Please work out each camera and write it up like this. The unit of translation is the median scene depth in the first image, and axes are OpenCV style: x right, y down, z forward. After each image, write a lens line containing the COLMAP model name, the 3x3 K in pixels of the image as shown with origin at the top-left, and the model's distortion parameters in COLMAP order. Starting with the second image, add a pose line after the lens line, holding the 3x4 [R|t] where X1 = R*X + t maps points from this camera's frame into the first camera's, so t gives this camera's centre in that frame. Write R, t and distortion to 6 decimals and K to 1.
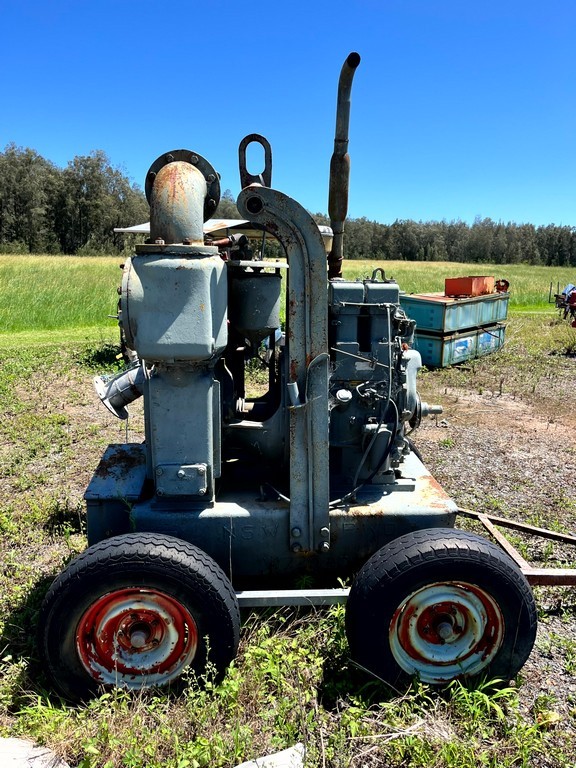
lens RADIAL K [[582.5, 0, 288.9], [0, 582.5, 384.9], [0, 0, 1]] dist [0.054699, -0.048153]
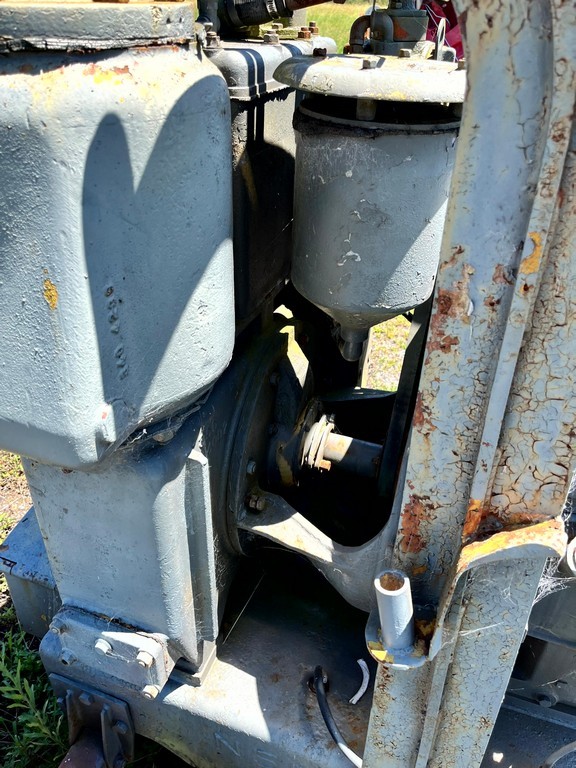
lens RADIAL K [[582.5, 0, 285.9], [0, 582.5, 382.0], [0, 0, 1]] dist [0.054699, -0.048153]
pose [[0.918791, 0.219910, -0.327816, 0.029213], [-0.093432, 0.928003, 0.360667, -0.185664], [0.383528, -0.300749, 0.873187, 0.765097]]
